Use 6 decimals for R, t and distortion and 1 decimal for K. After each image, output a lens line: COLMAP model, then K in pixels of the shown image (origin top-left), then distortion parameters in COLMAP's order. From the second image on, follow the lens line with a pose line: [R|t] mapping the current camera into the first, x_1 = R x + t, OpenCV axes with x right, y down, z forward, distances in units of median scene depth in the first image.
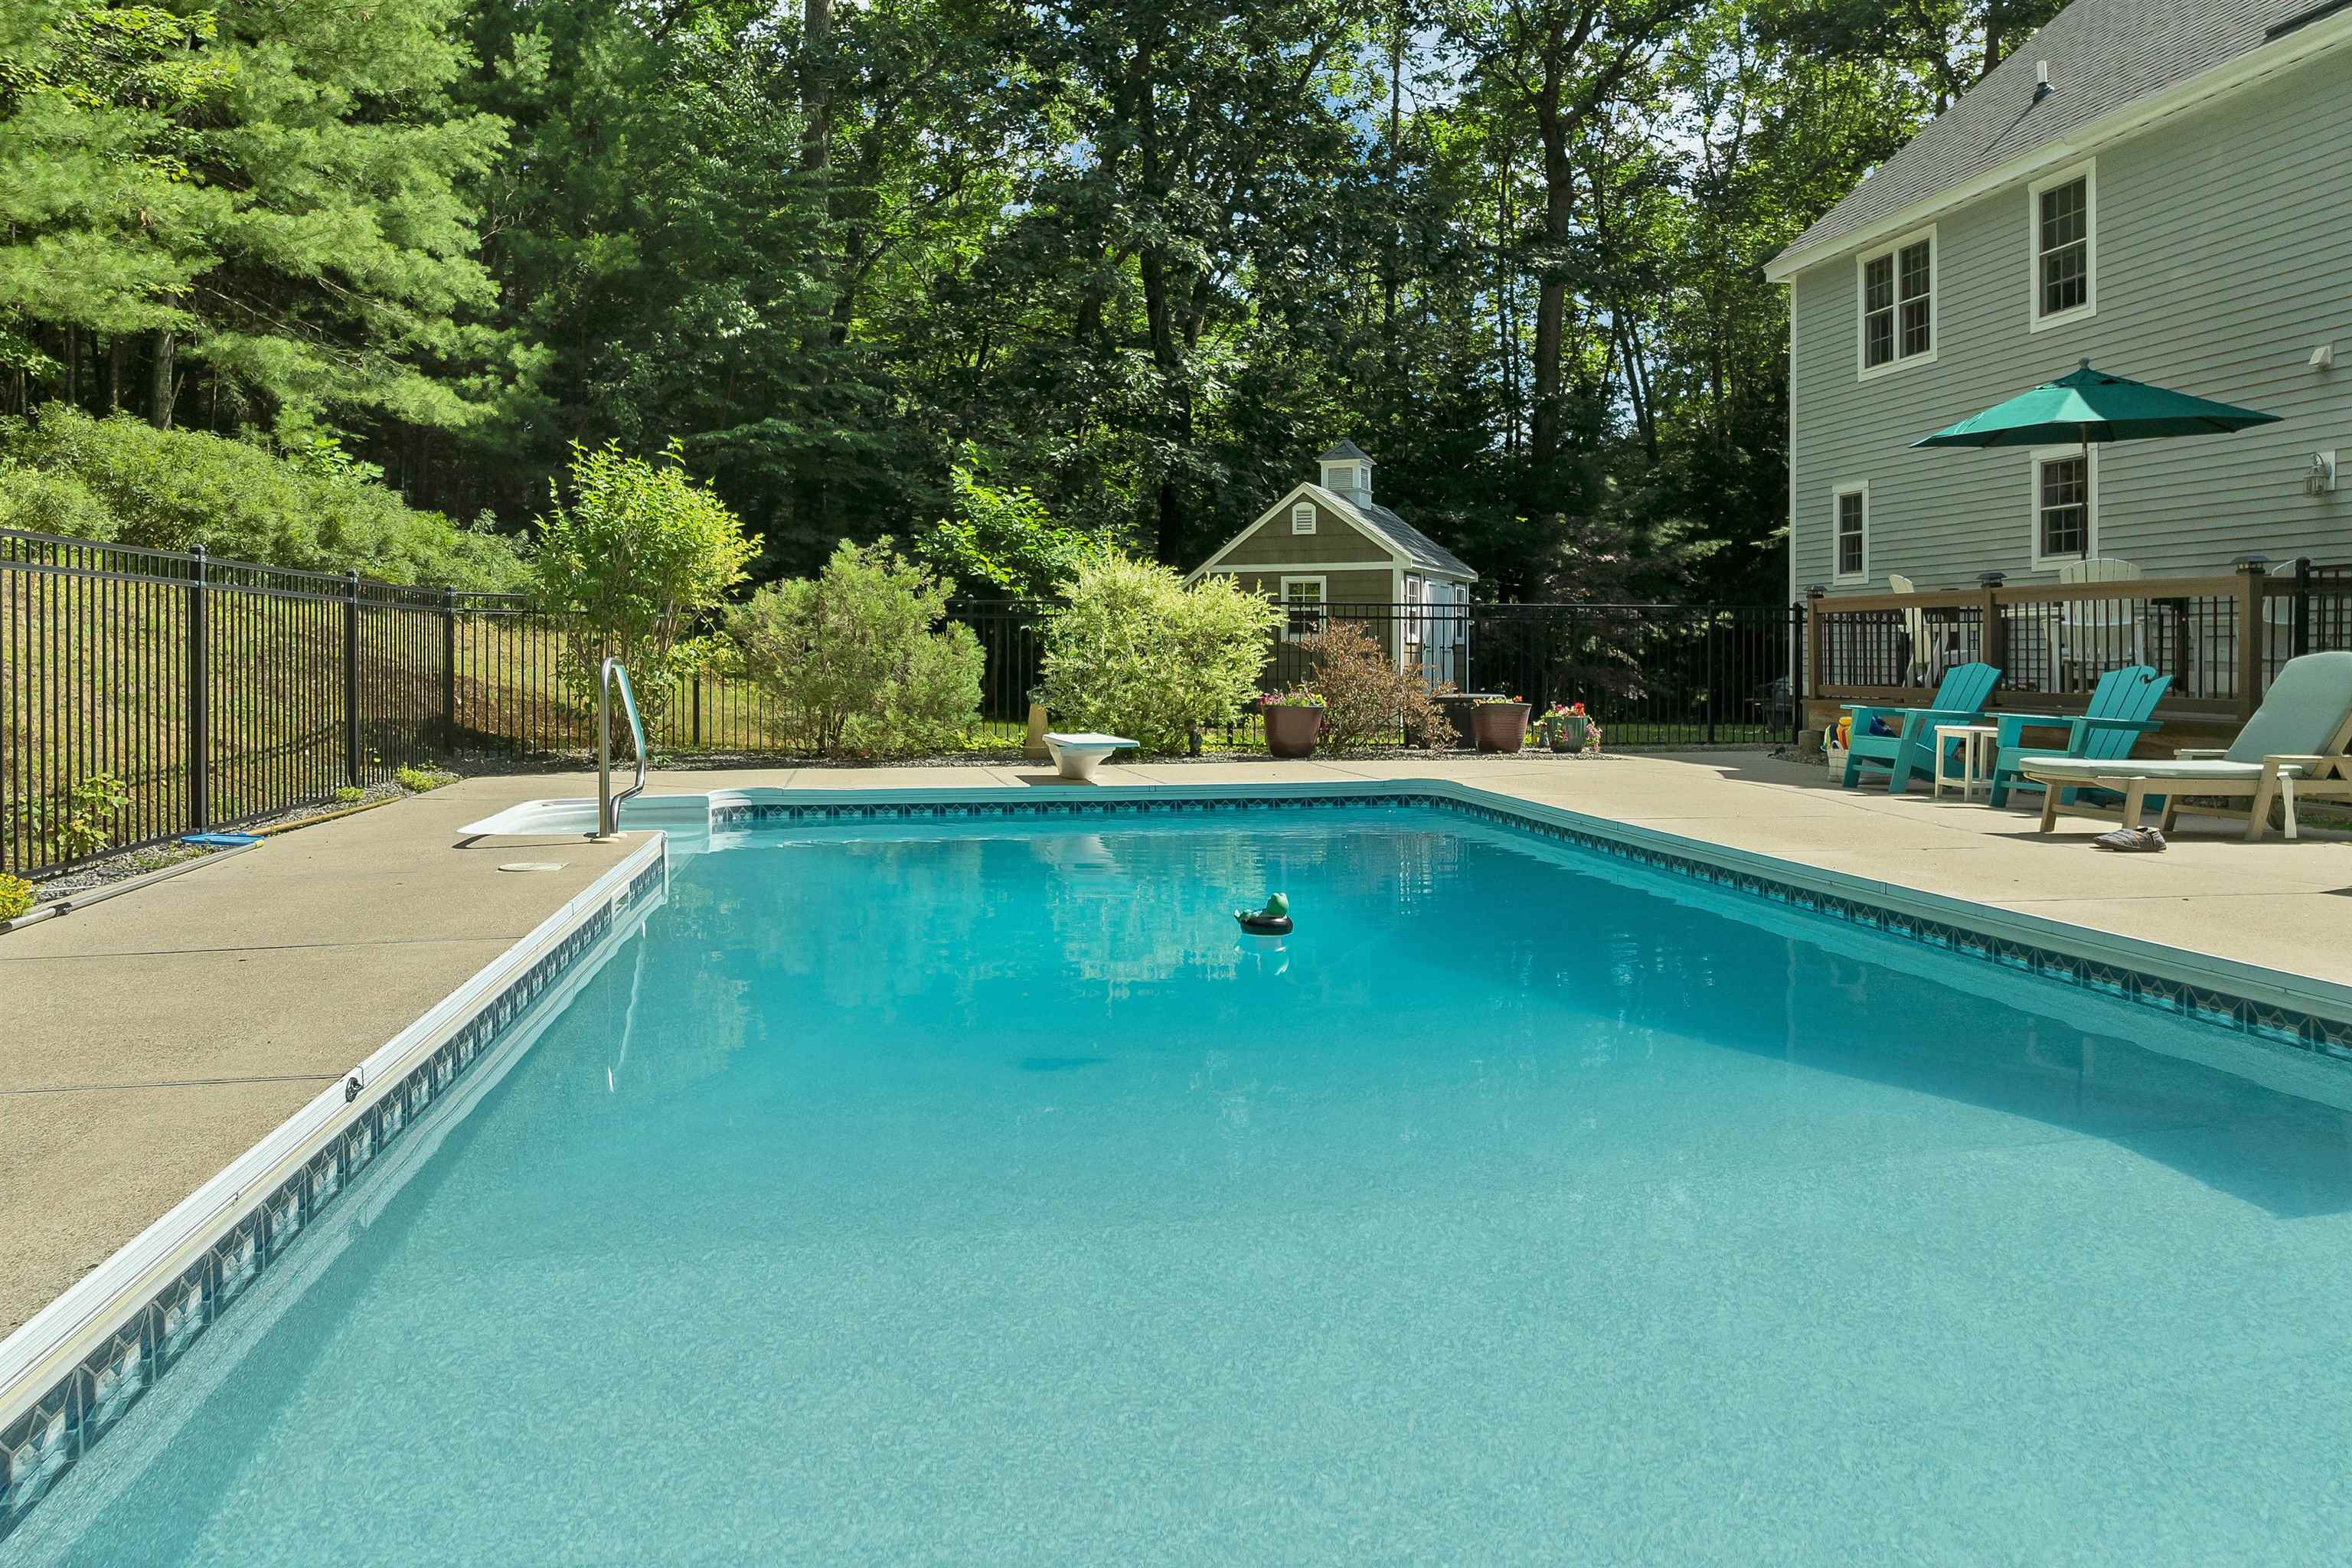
lens RADIAL K [[1707.8, 0, 1190.4], [0, 1707.8, 671.8], [0, 0, 1]] dist [-0.031596, -0.000642]
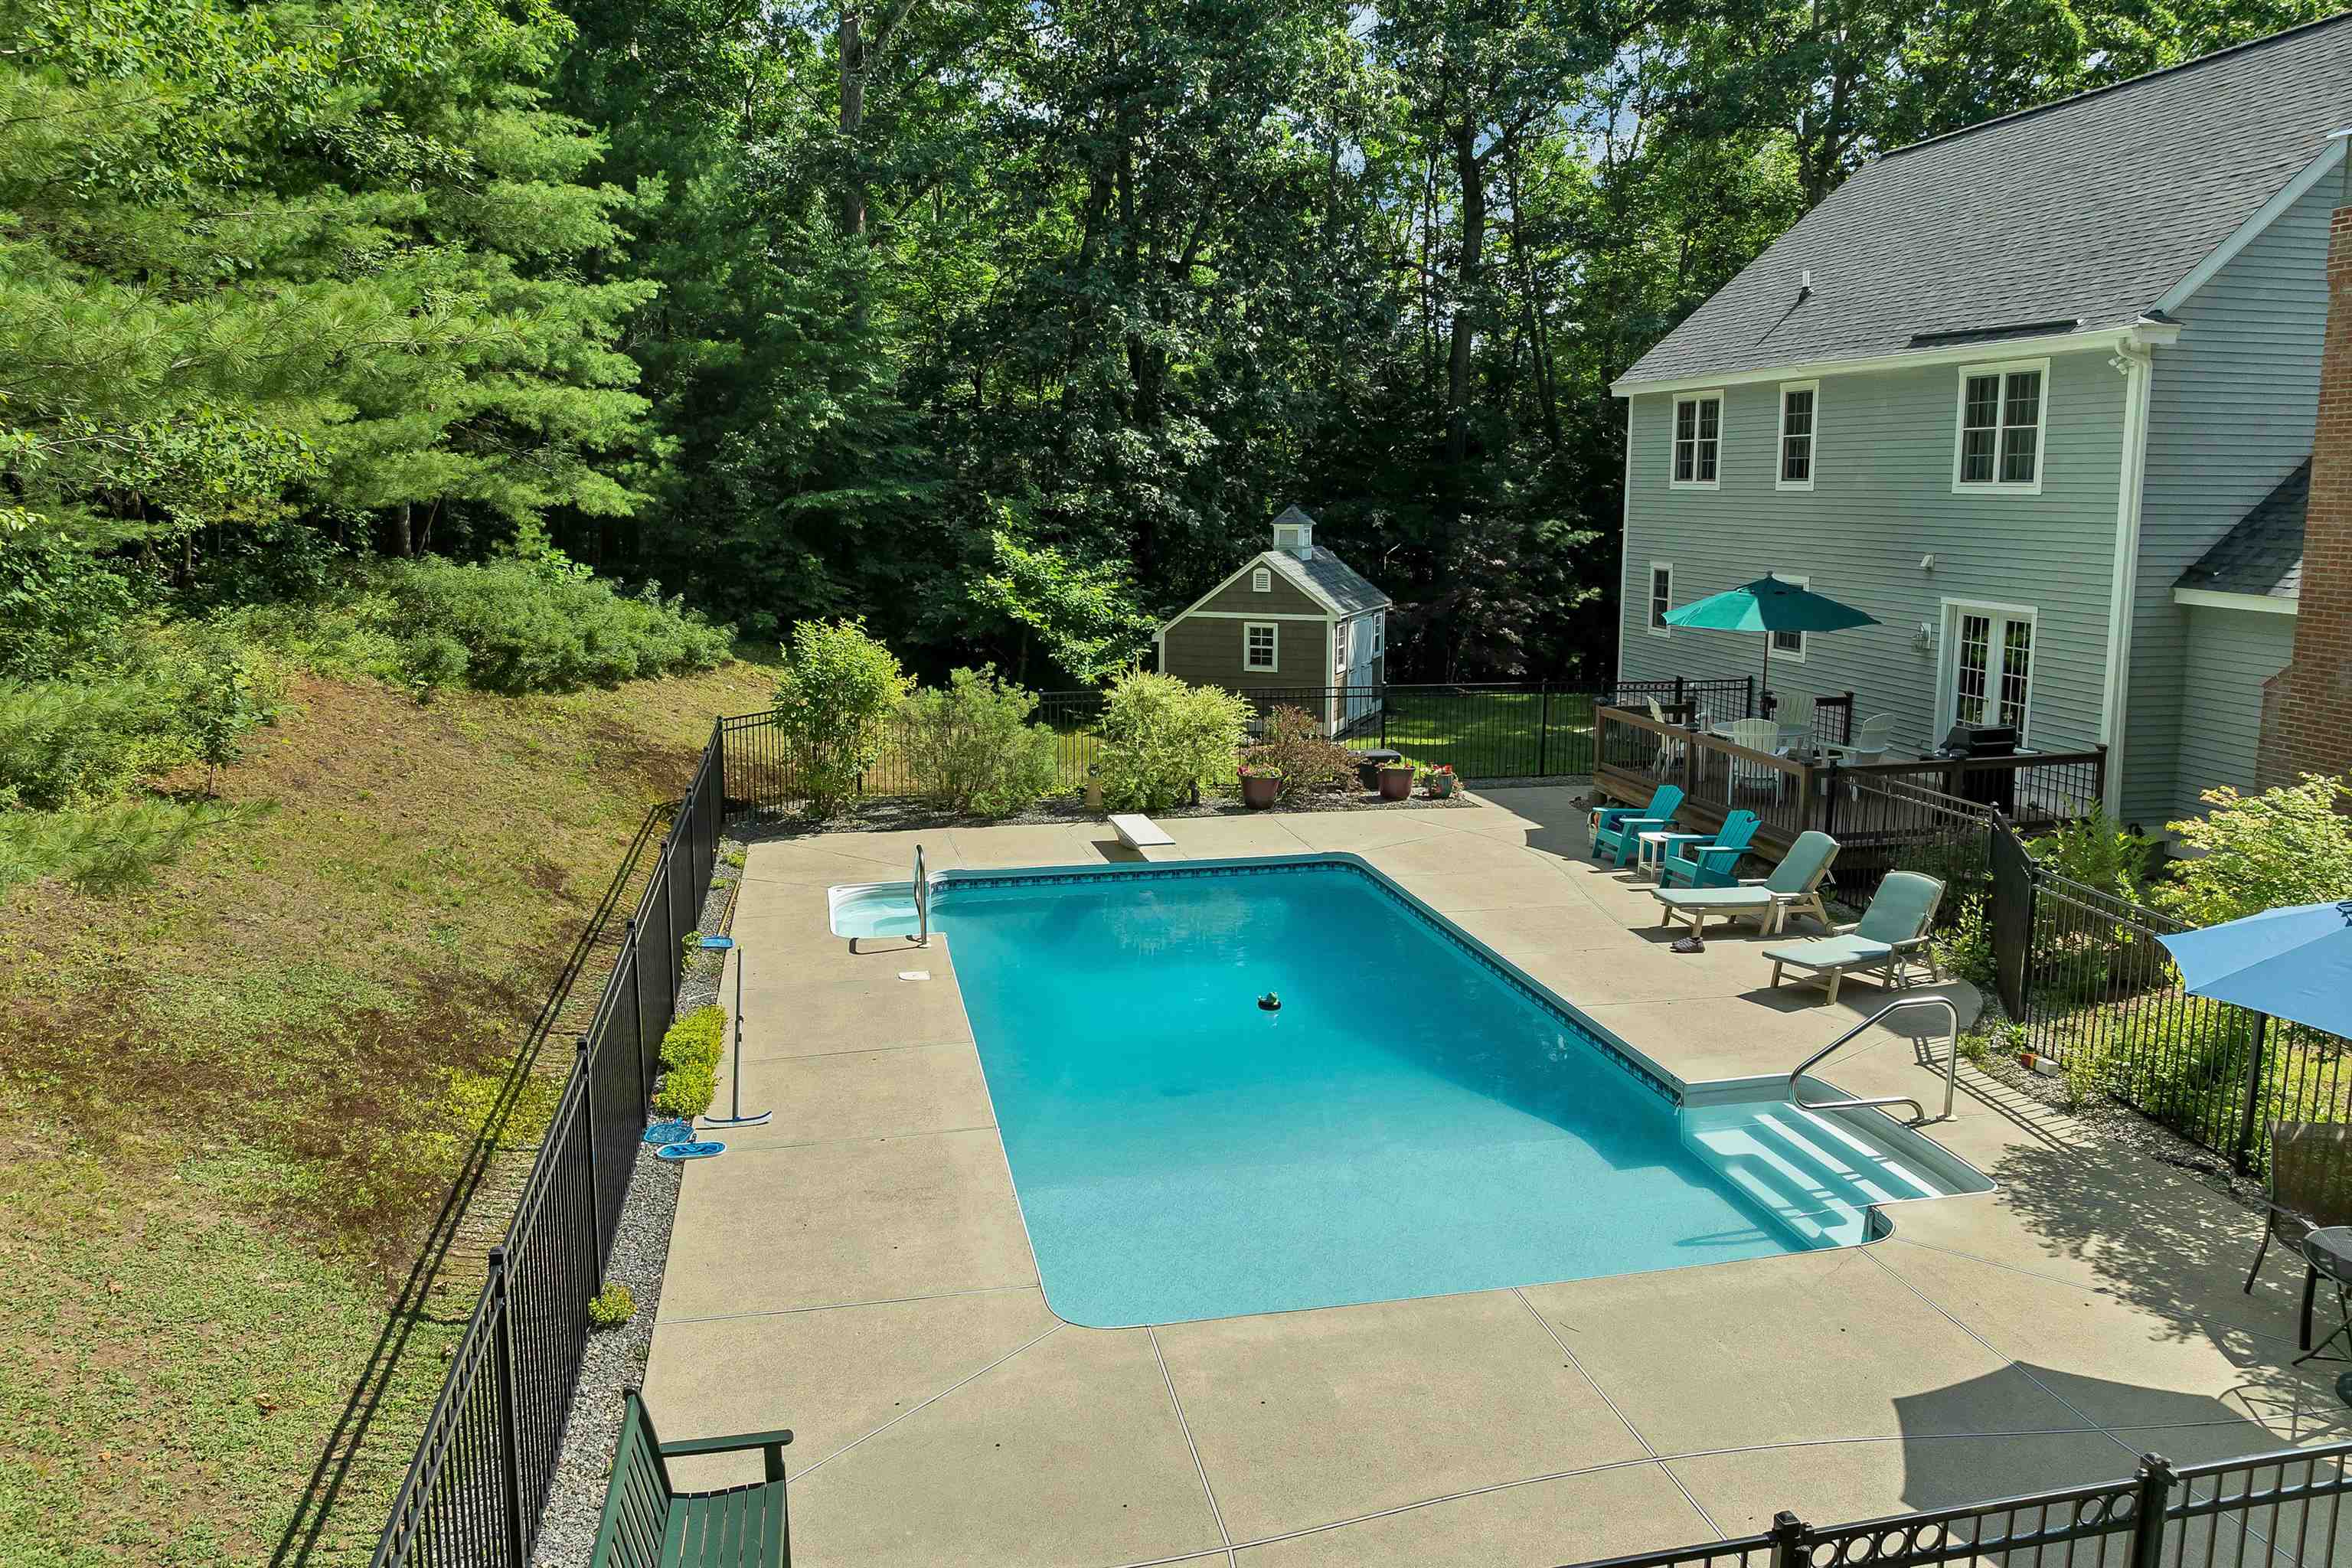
lens RADIAL K [[1707.7, 0, 1178.7], [0, 1707.7, 740.1], [0, 0, 1]] dist [-0.044365, 0.011621]
pose [[0.999469, -0.002126, 0.032510, -0.044321], [-0.002474, 0.990032, 0.140819, -0.160184], [-0.032486, -0.140825, 0.989501, -0.358382]]
